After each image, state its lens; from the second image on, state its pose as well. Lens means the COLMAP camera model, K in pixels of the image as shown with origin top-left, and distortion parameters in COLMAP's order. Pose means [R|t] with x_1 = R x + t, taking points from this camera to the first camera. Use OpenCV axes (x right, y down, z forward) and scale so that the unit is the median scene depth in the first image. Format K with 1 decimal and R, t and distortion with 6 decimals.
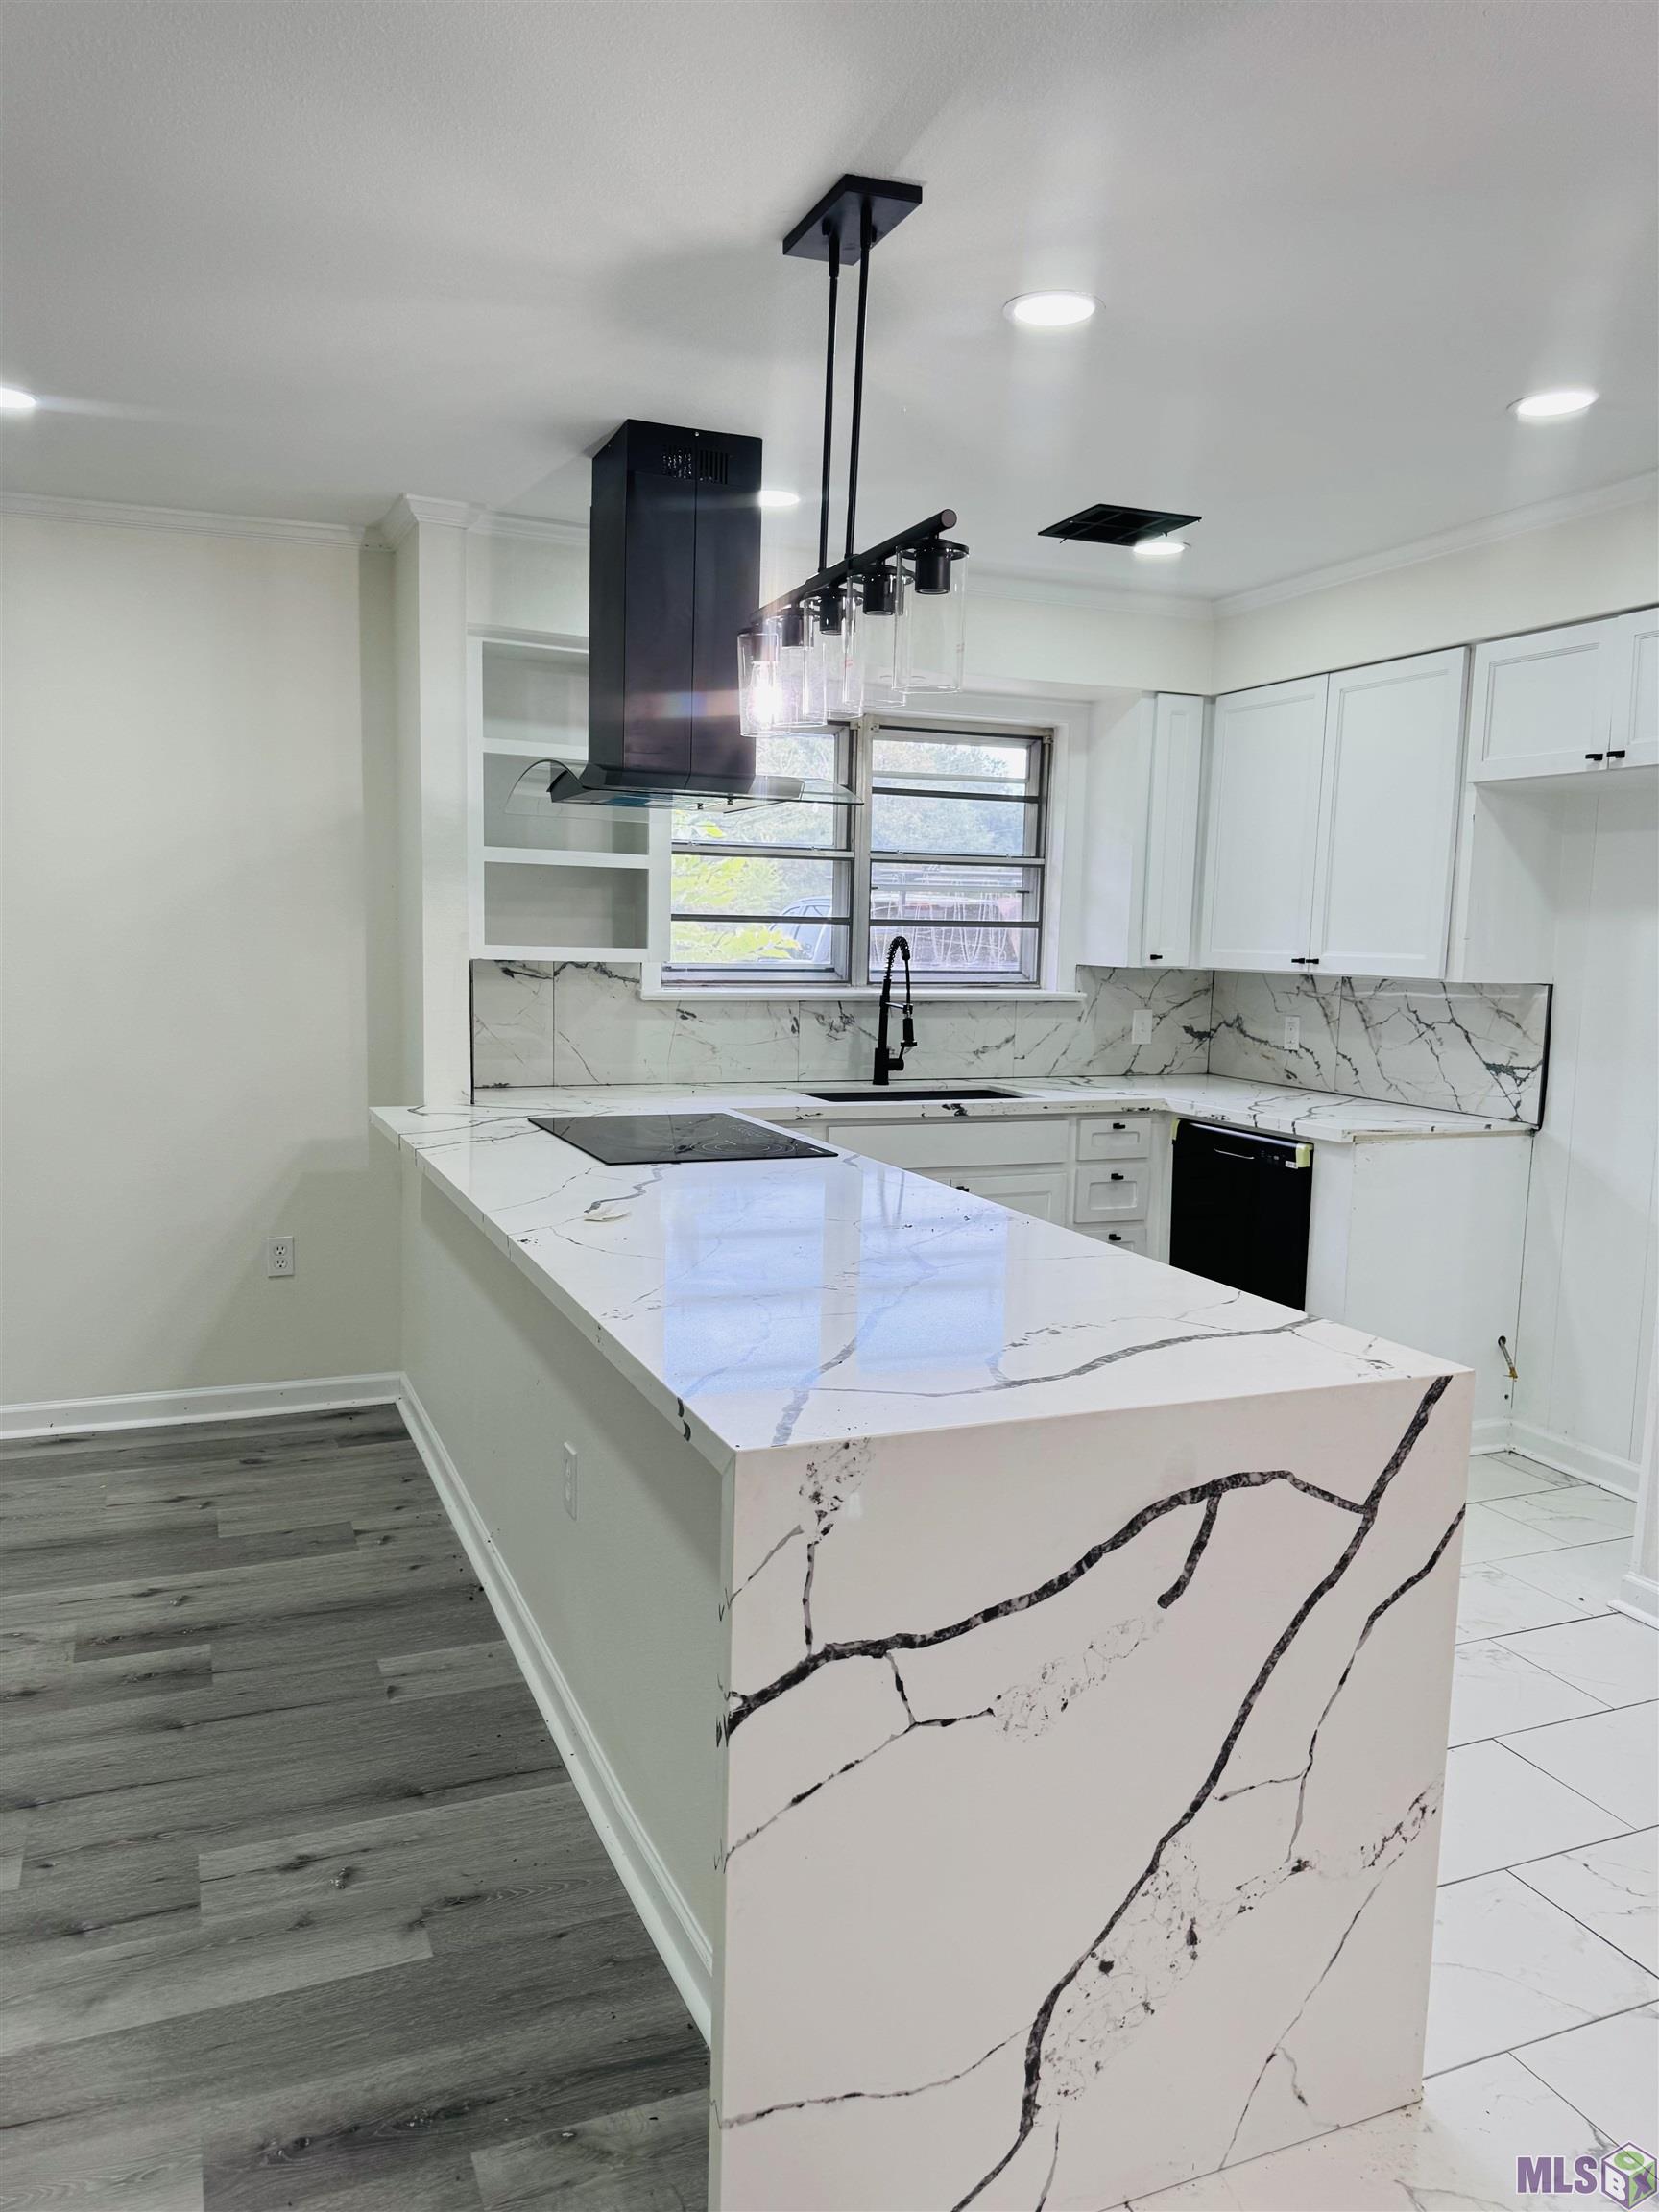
lens RADIAL K [[1574.4, 0, 822.3], [0, 1574.4, 1111.6], [0, 0, 1]] dist [0.053170, -0.057820]
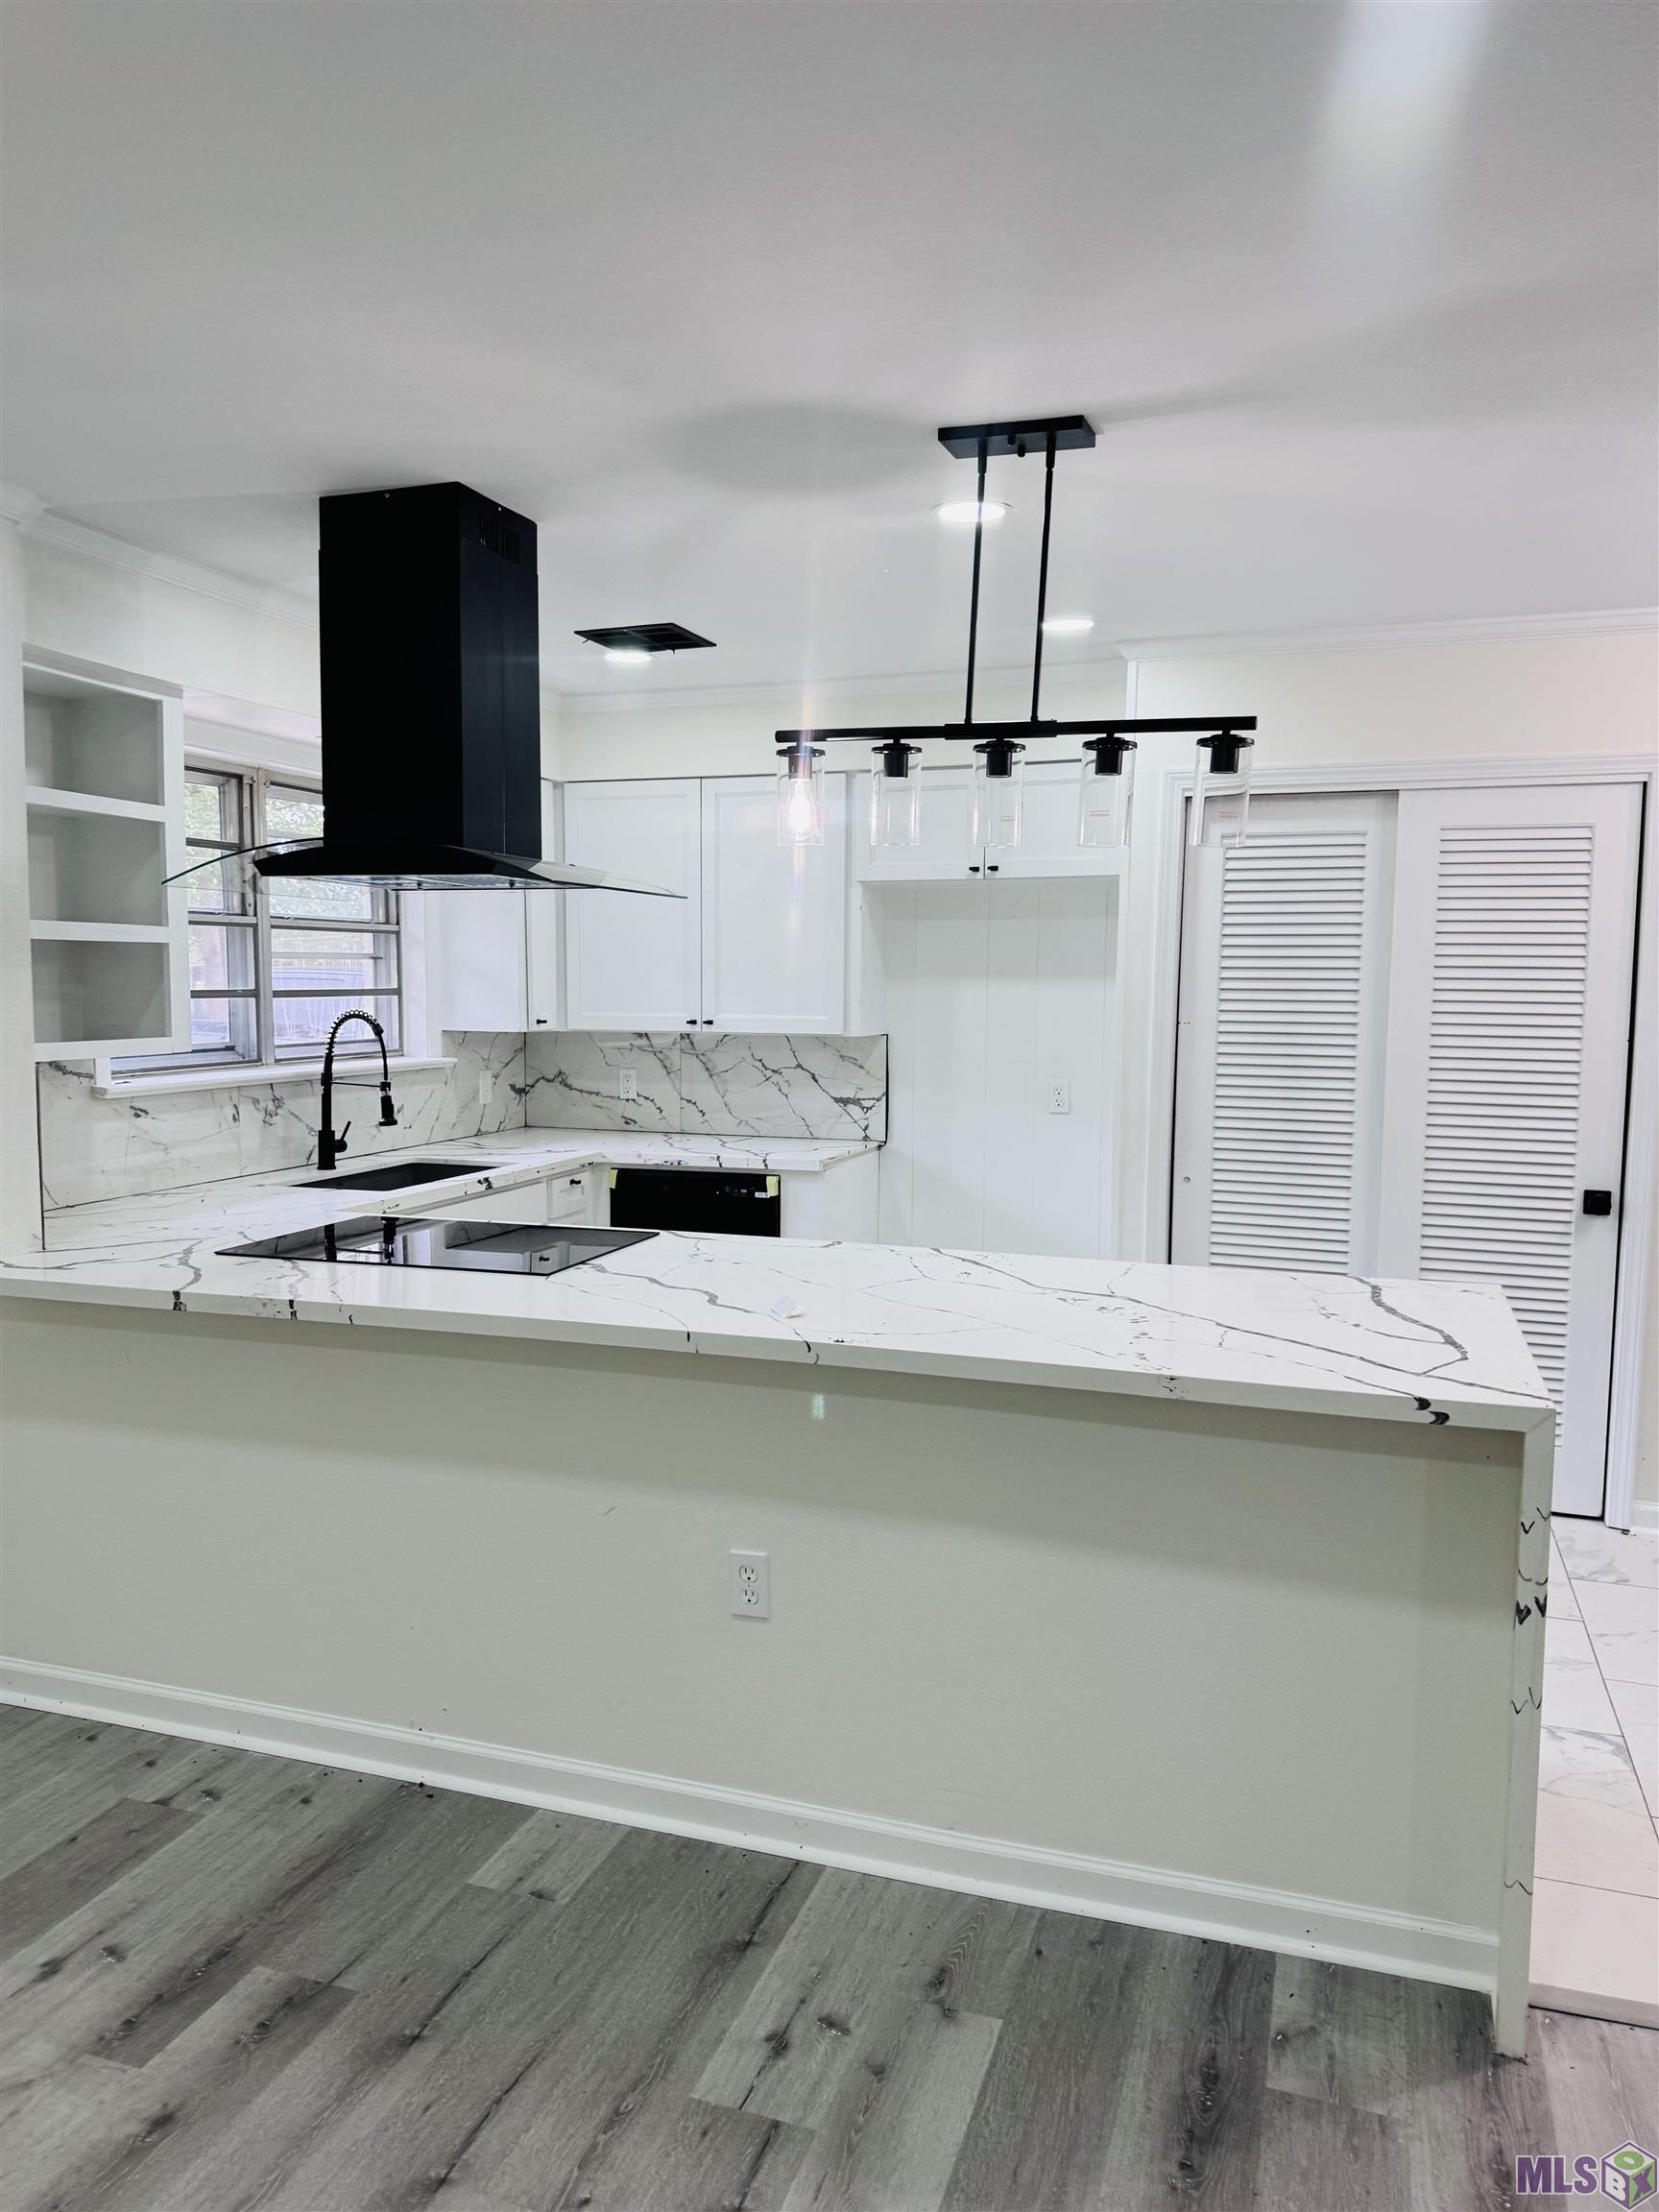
lens RADIAL K [[1574.4, 0, 816.8], [0, 1574.4, 1107.7], [0, 0, 1]] dist [0.053170, -0.057820]
pose [[0.657564, -0.080480, 0.749088, -0.550606], [0.096639, 0.995075, 0.022077, -0.053404], [-0.747175, 0.057874, 0.662103, 0.187120]]
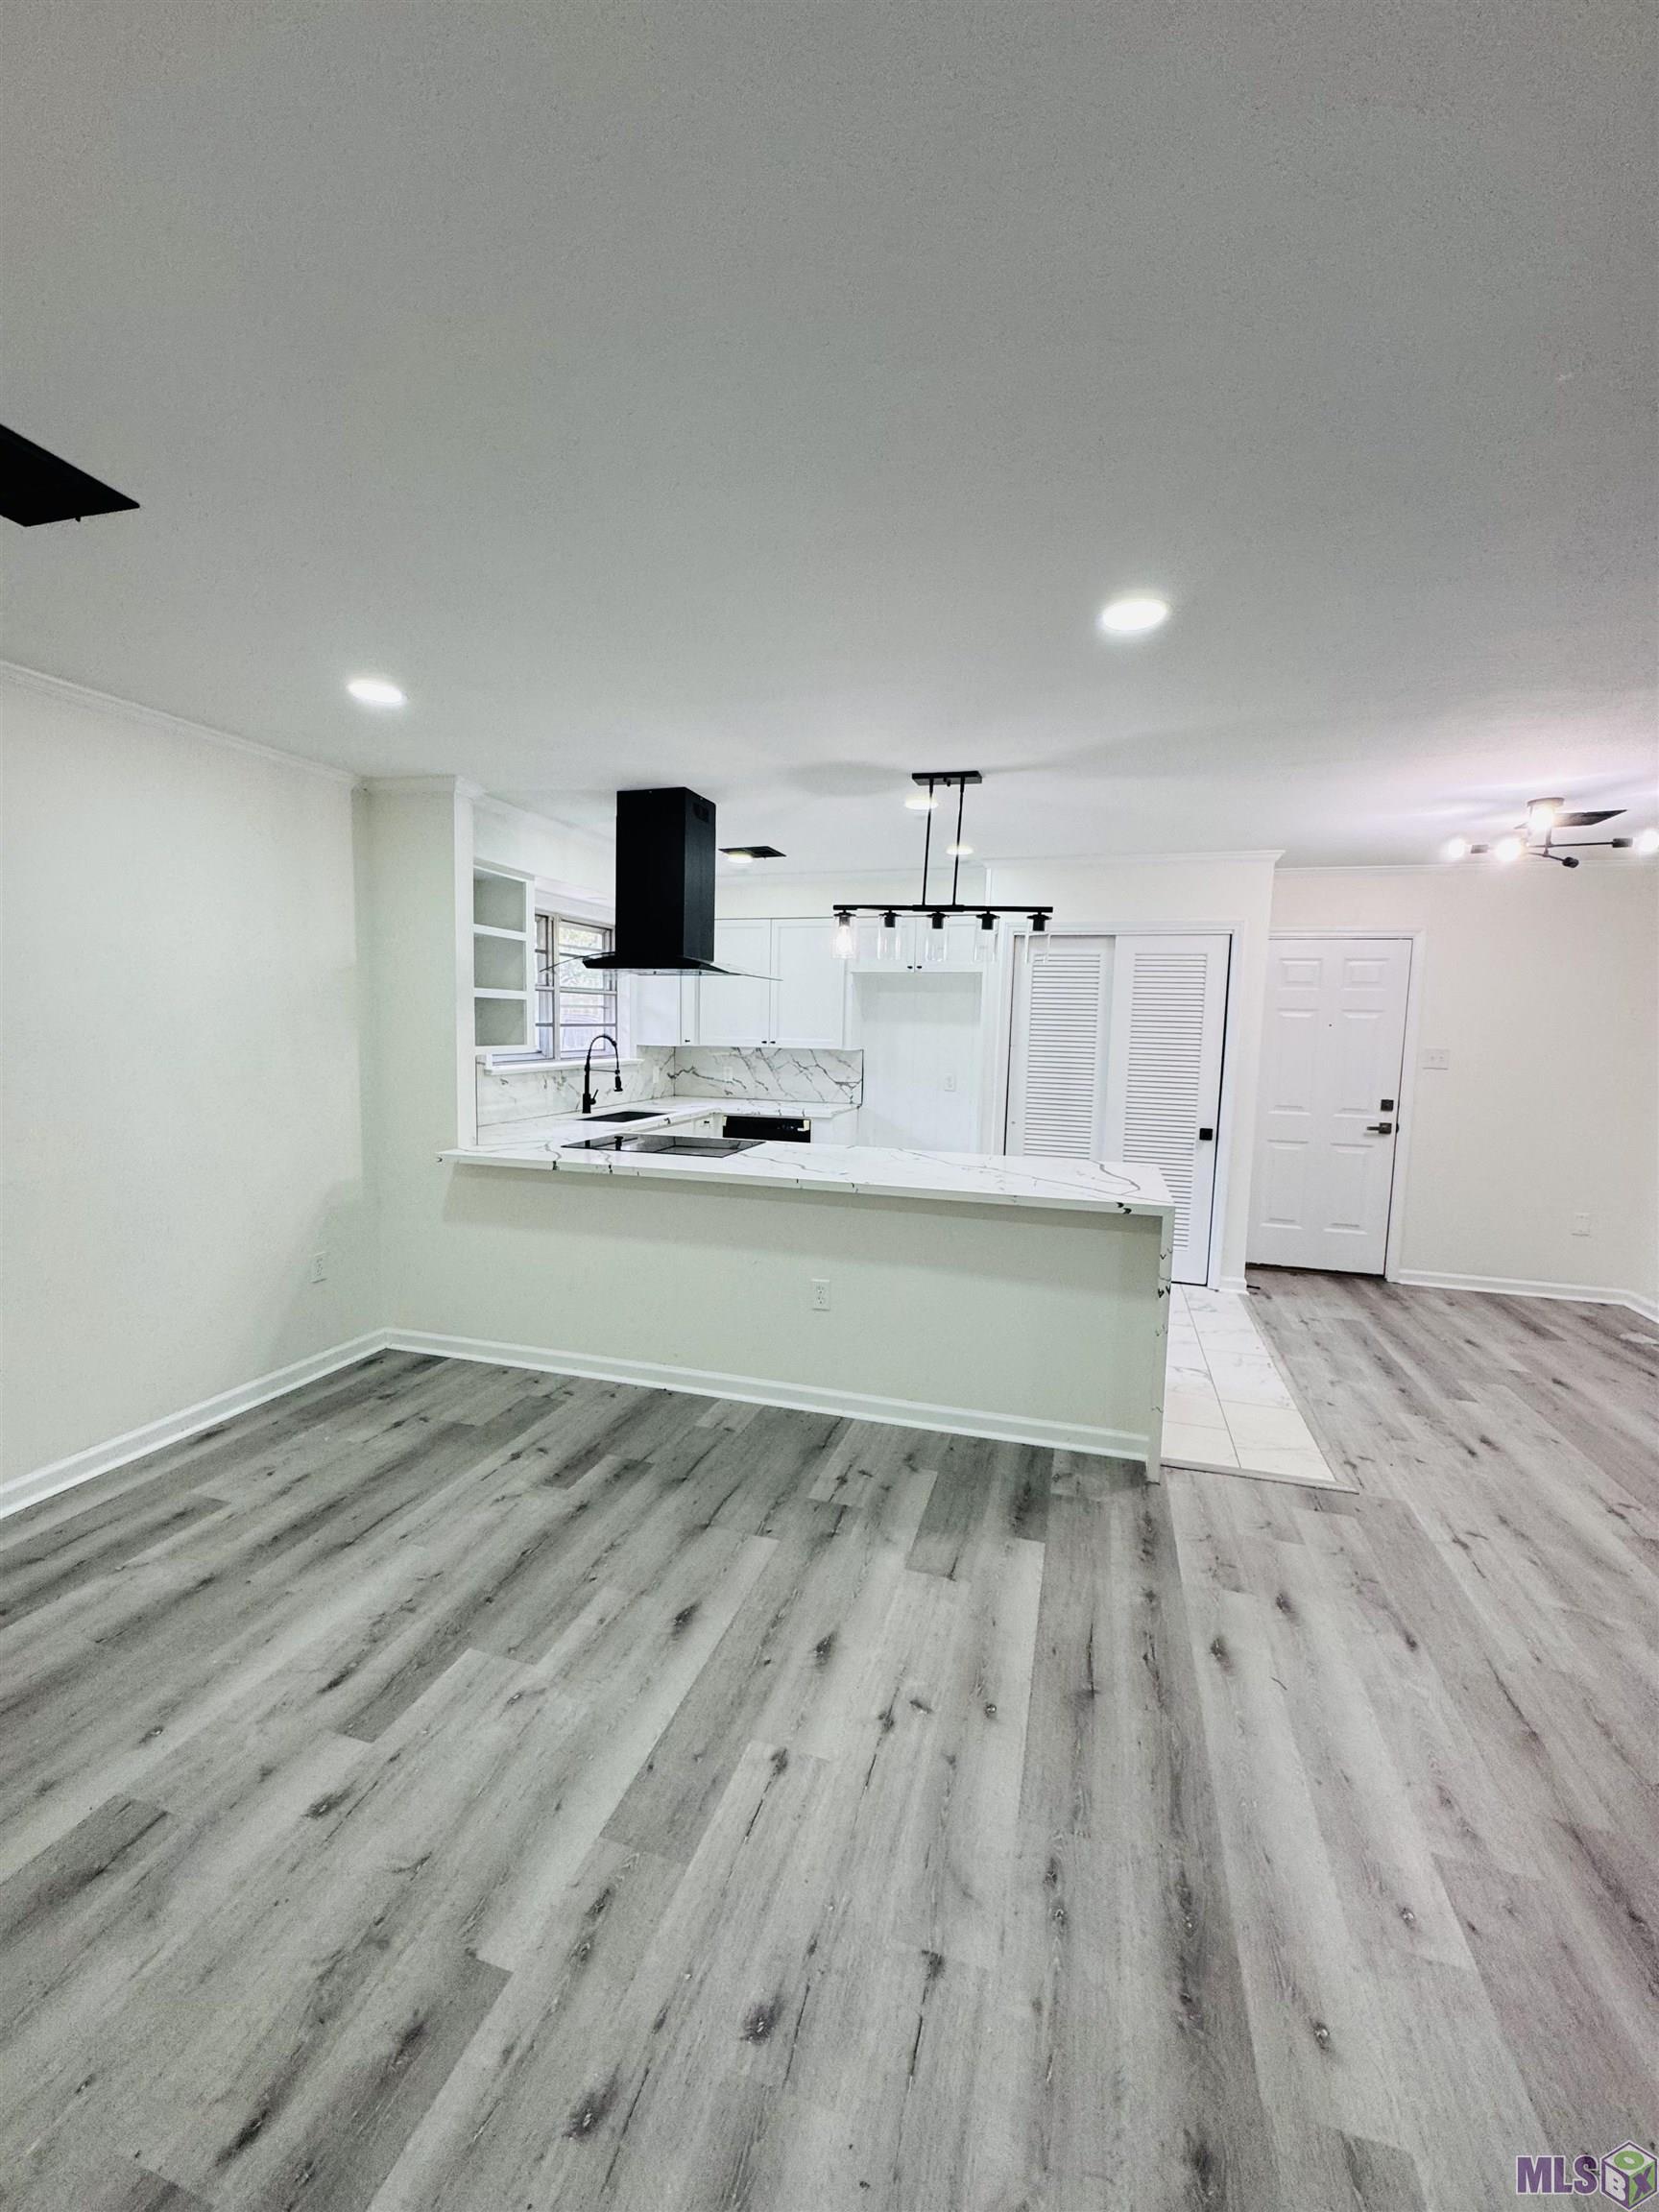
lens RADIAL K [[894.0, 0, 833.6], [0, 894.0, 1102.4], [0, 0, 1]] dist [-0.002876, 0.000182]
pose [[0.624086, -0.078816, 0.777370, -0.703894], [0.084880, 0.995850, 0.032824, -0.045997], [-0.776732, 0.045498, 0.628186, 0.124982]]
